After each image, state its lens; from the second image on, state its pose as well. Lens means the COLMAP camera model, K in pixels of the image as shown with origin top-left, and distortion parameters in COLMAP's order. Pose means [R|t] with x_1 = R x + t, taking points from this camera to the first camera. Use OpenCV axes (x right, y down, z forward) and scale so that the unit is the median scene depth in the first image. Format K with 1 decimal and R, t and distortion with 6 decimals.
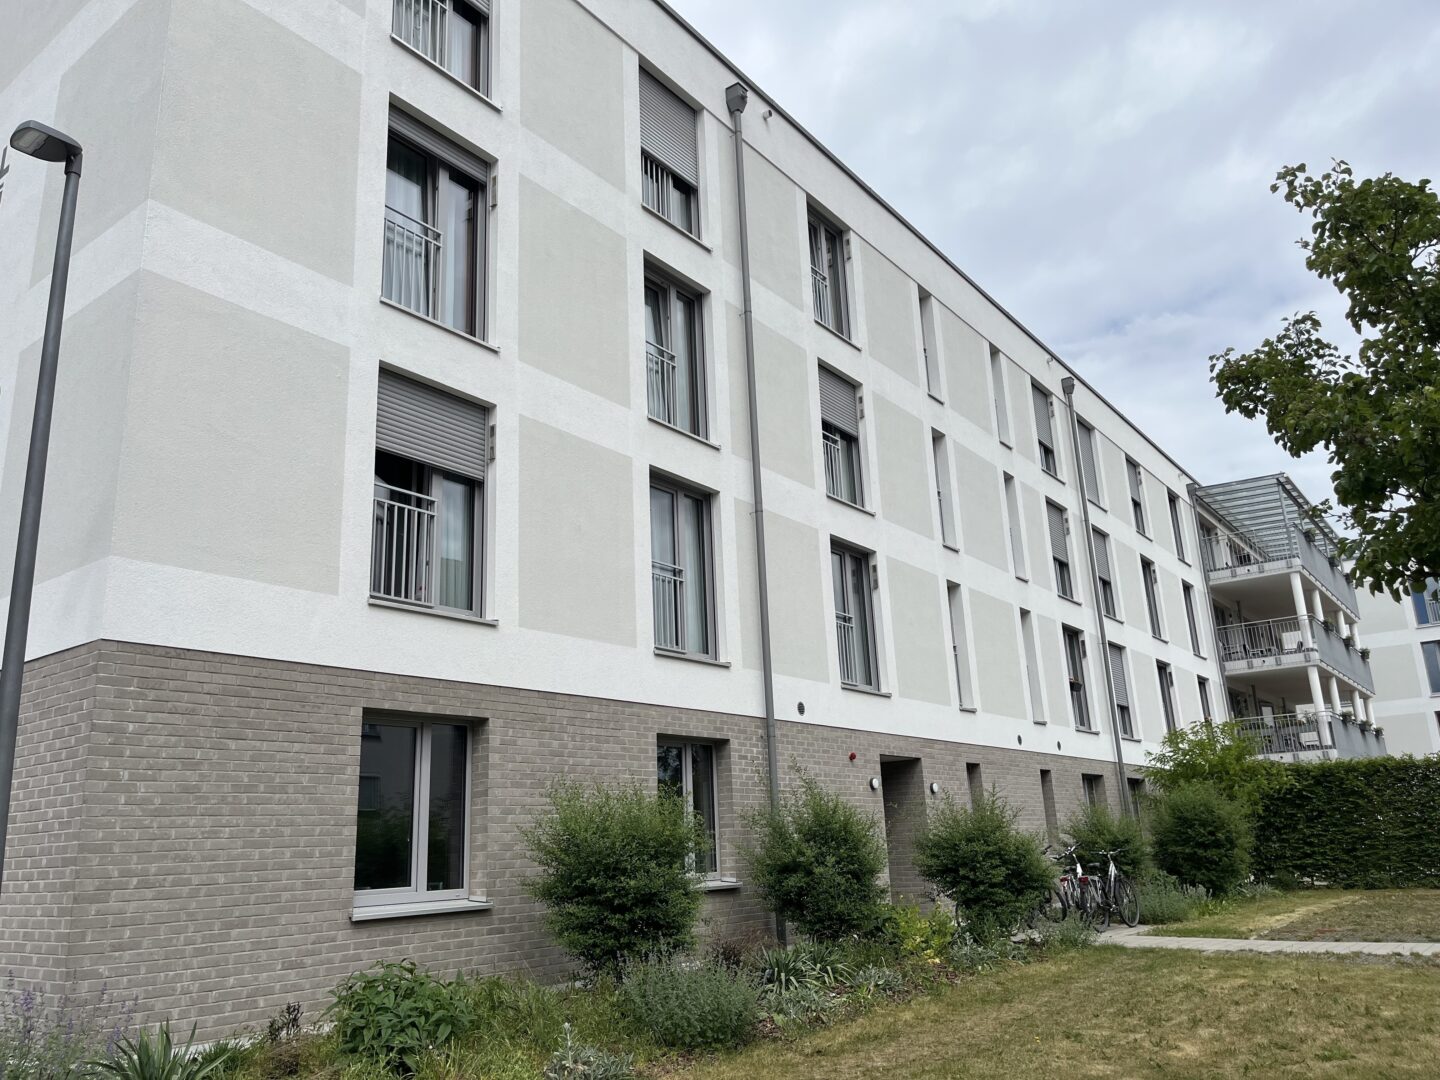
lens RADIAL K [[1070.0, 0, 720.0], [0, 1070.0, 540.0], [0, 0, 1]] dist [0.027878, 0.001543]
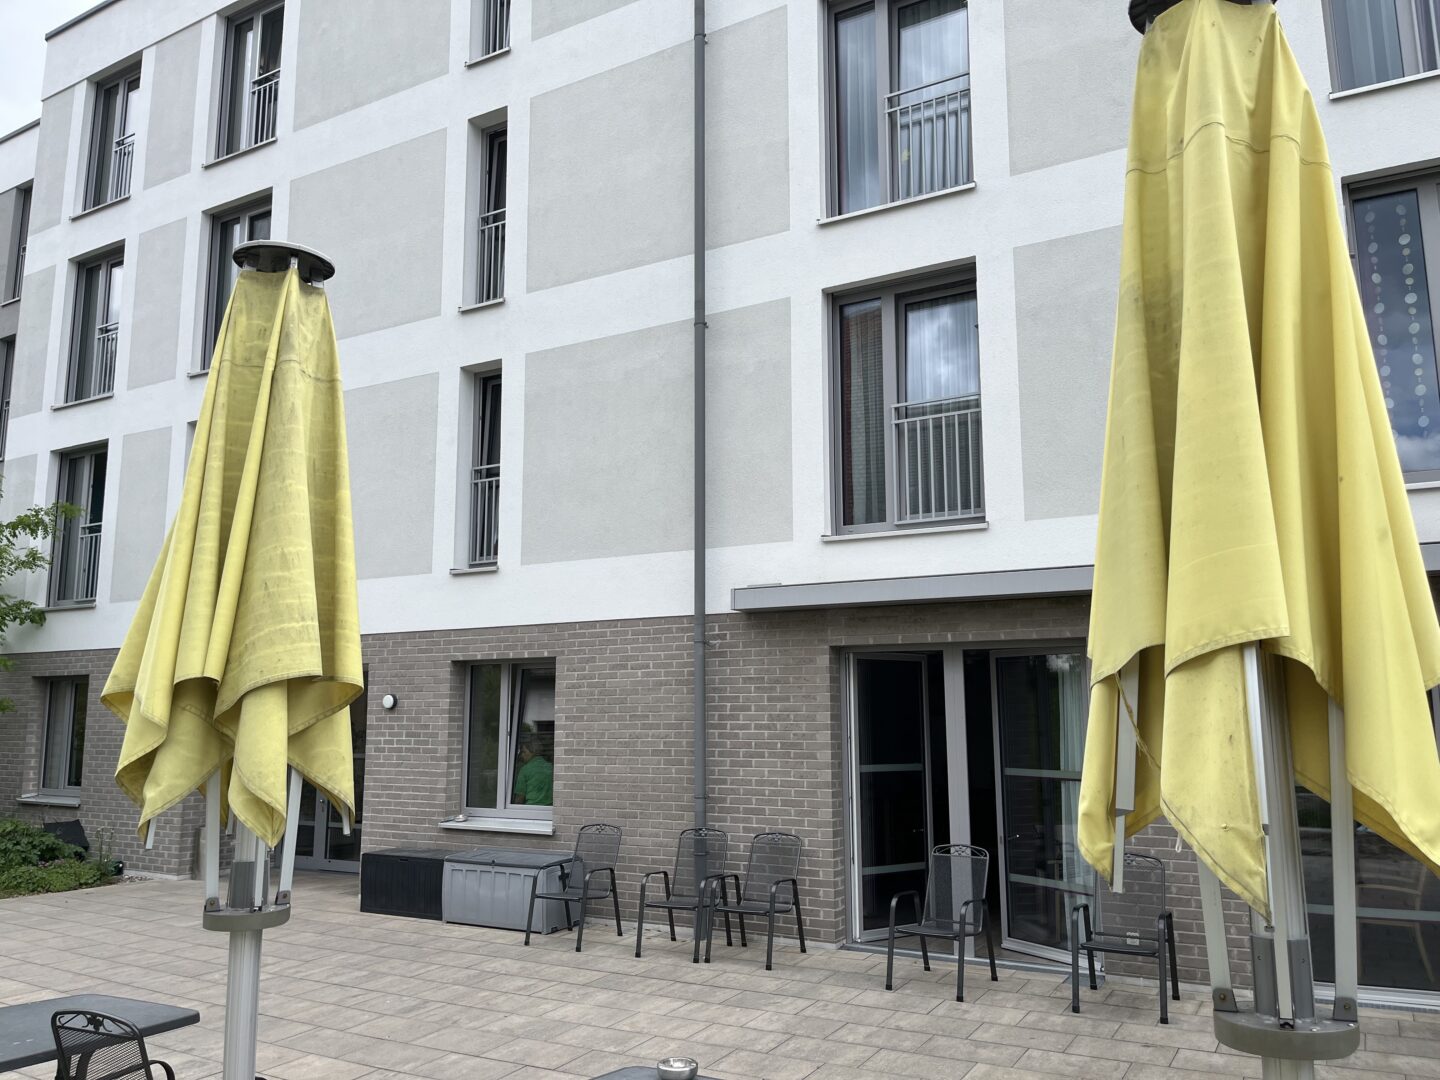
lens RADIAL K [[1070.0, 0, 720.0], [0, 1070.0, 540.0], [0, 0, 1]] dist [0.027878, 0.001543]
pose [[0.141600, -0.190914, -0.971340, 0.717022], [0.231615, 0.960381, -0.154996, 0.229187], [0.962447, -0.203029, 0.180208, 0.902227]]
